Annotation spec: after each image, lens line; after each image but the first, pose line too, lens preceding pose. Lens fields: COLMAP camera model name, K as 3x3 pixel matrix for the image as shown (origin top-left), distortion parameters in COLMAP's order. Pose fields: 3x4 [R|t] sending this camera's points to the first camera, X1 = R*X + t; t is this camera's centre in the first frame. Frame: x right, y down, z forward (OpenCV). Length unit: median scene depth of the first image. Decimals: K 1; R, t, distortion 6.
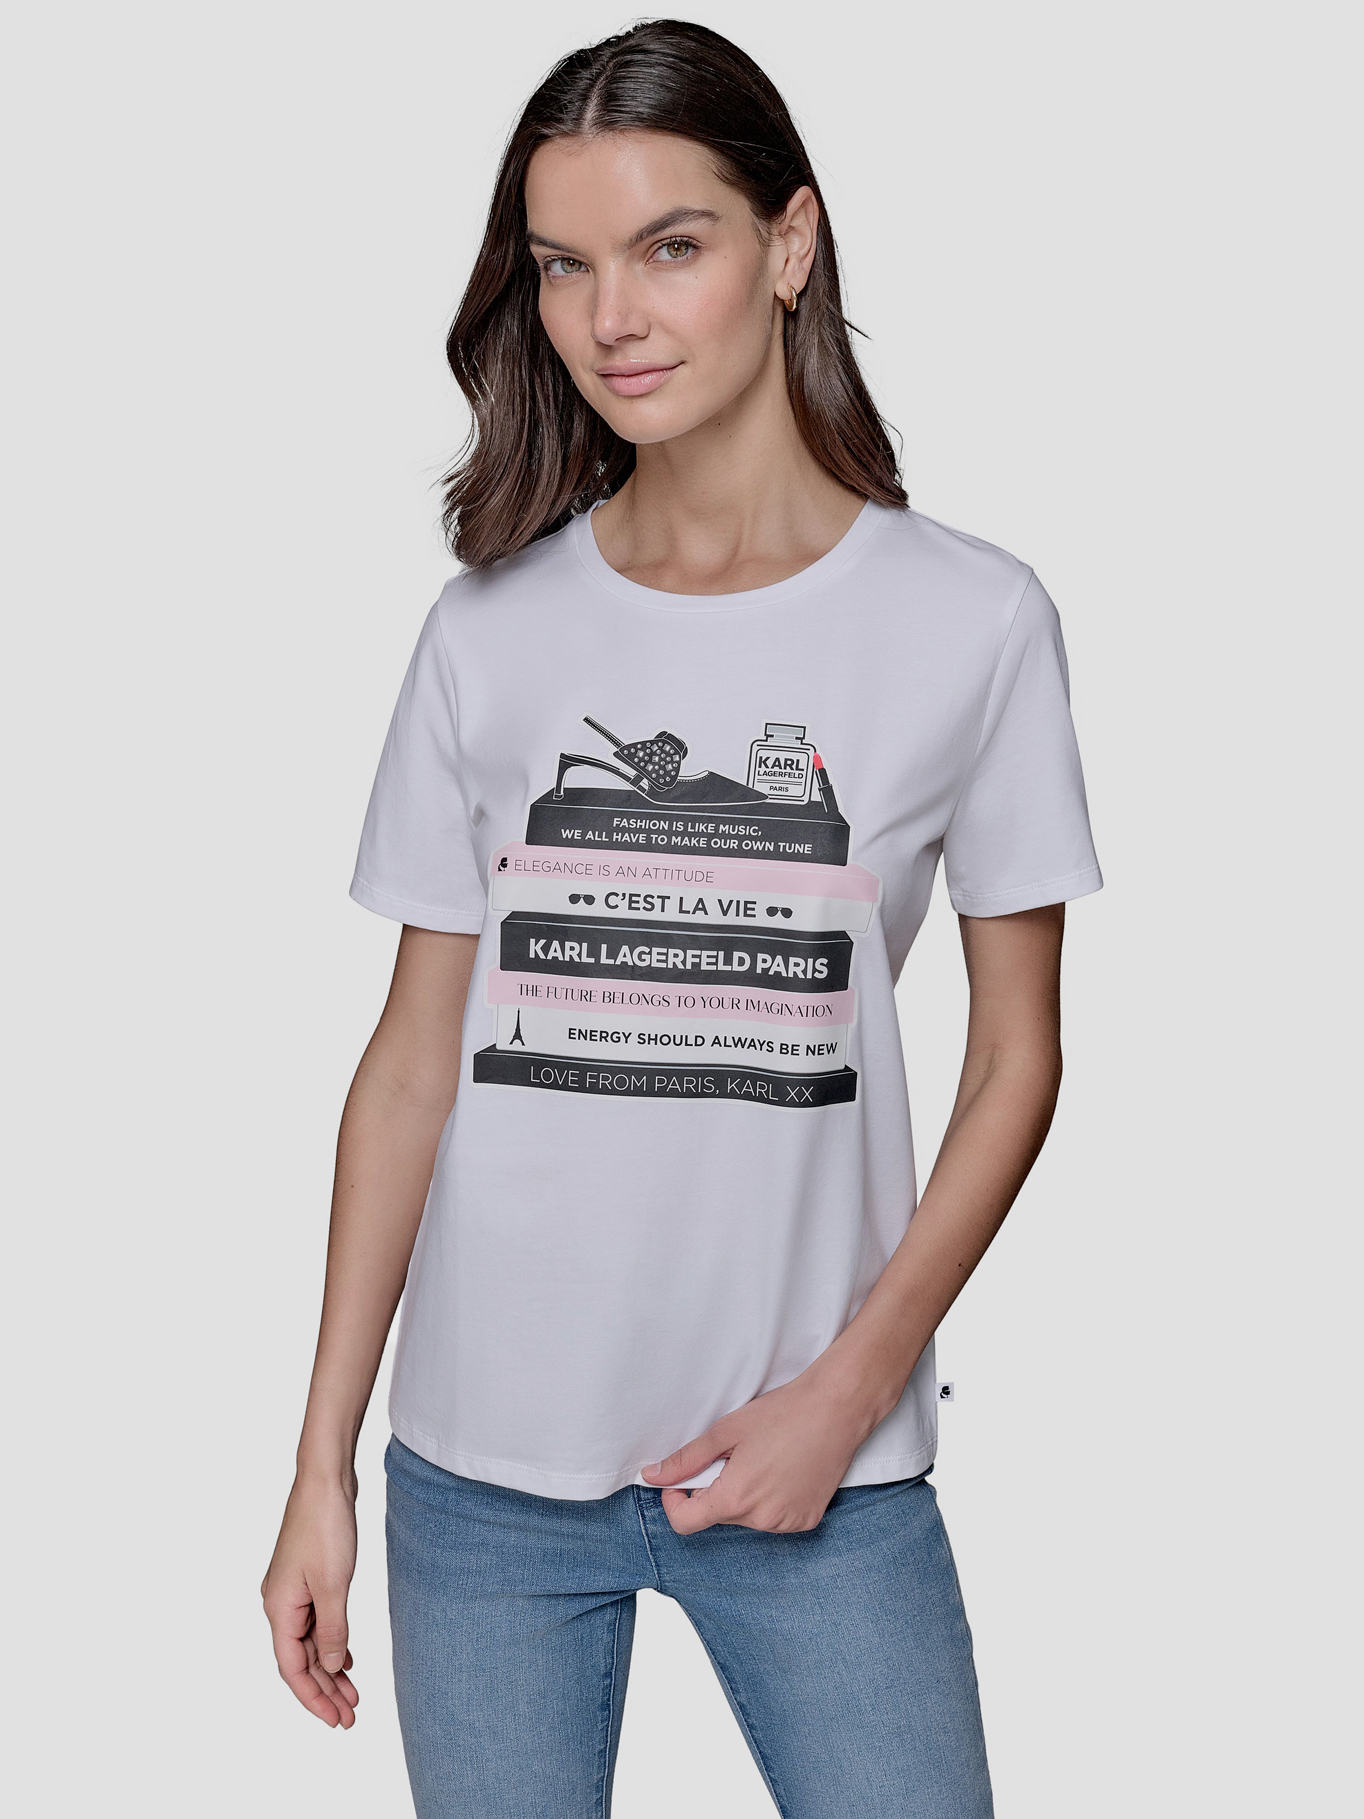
lens RADIAL K [[3094.6, 0, 682.0], [0, 3094.6, 909.5], [0, 0, 1]] dist [0.046440, 0.028411]
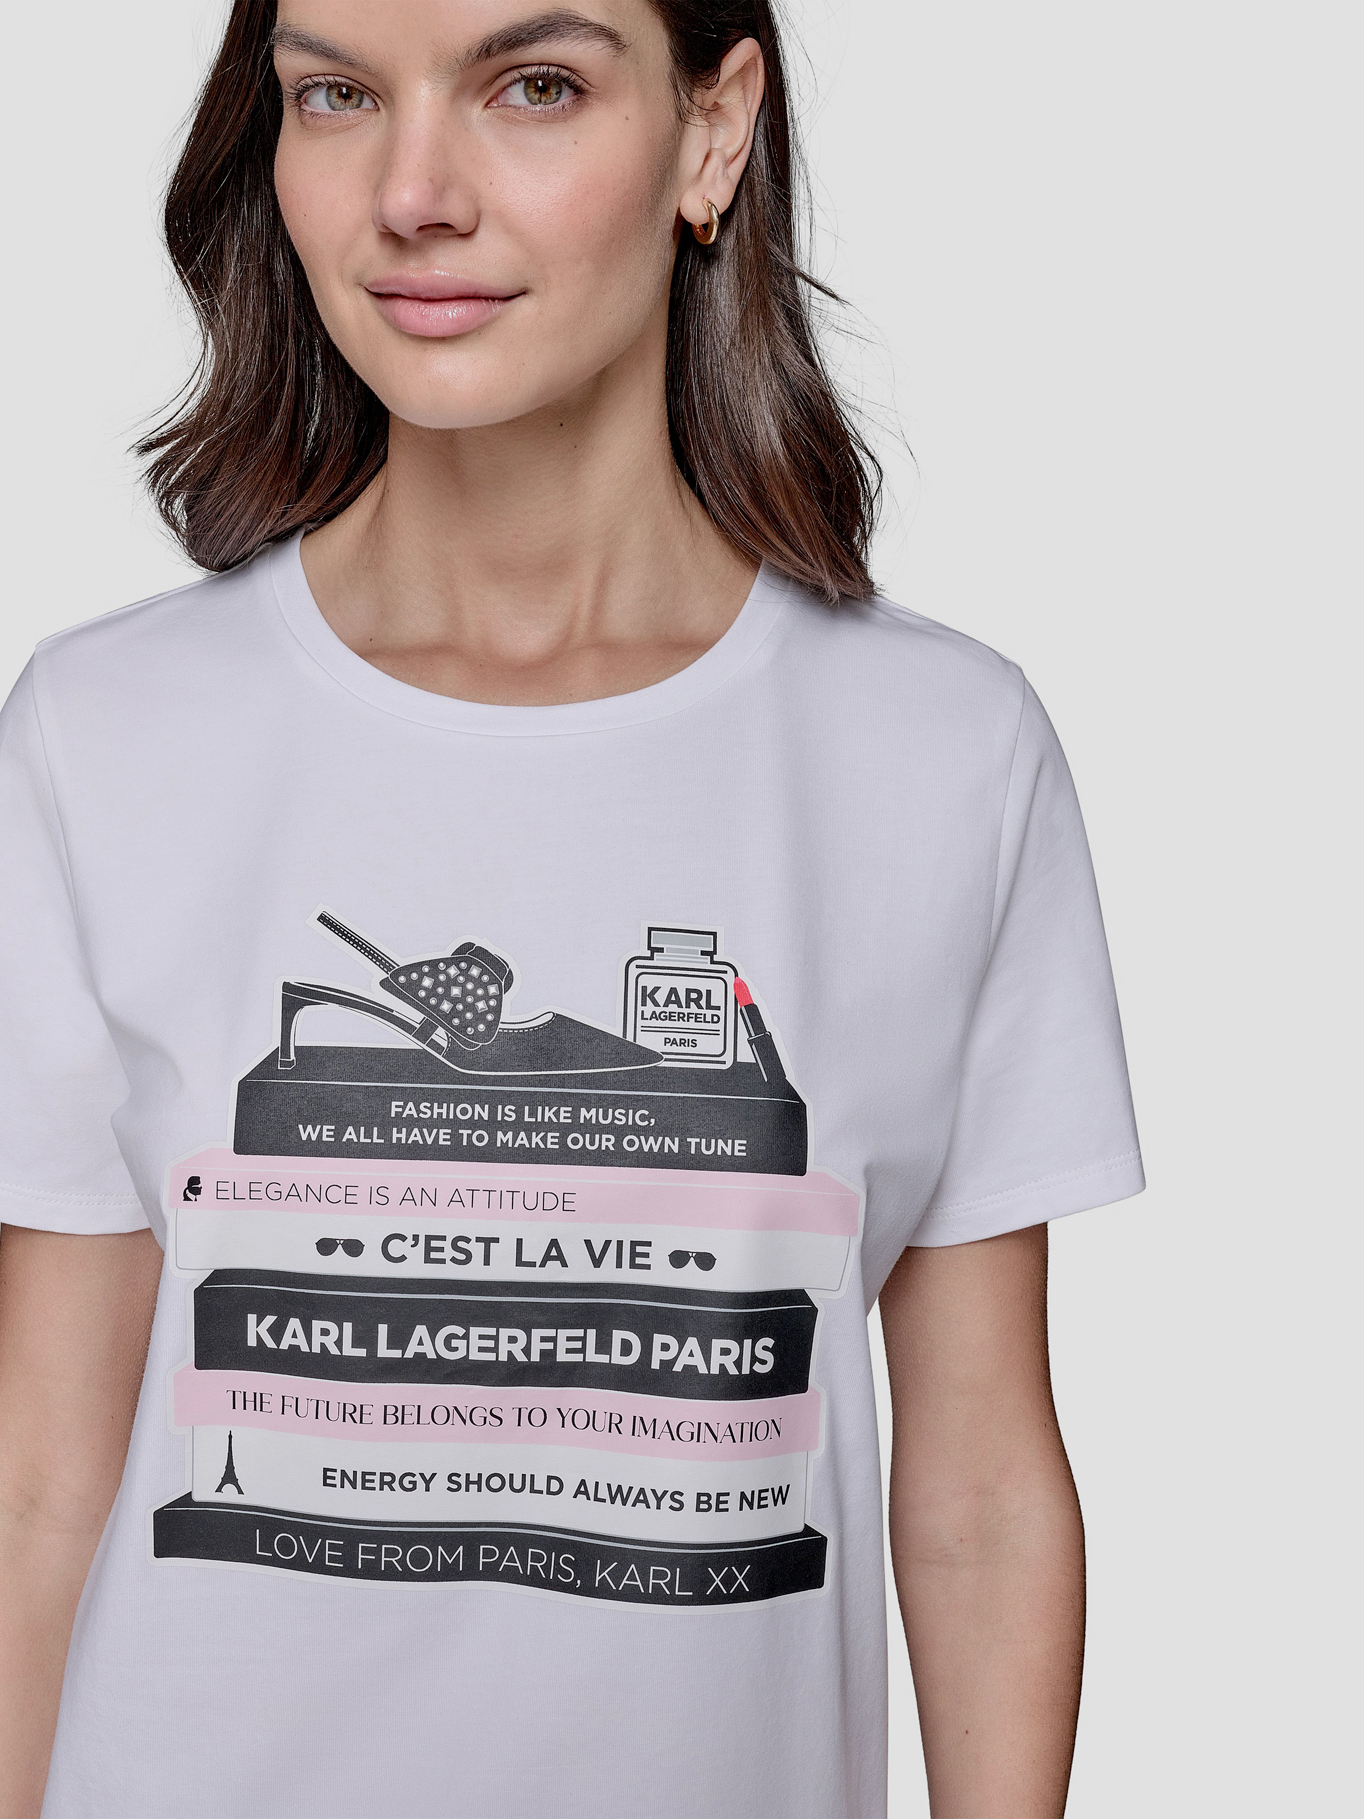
lens RADIAL K [[2074.7, 0, 682.0], [0, 2074.7, 909.5], [0, 0, 1]] dist [-0.006703, -0.005473]
pose [[0.976633, -0.034066, 0.212199, -0.050017], [0.031668, 0.999390, 0.014690, -0.069367], [-0.212570, -0.007627, 0.977116, 0.615736]]
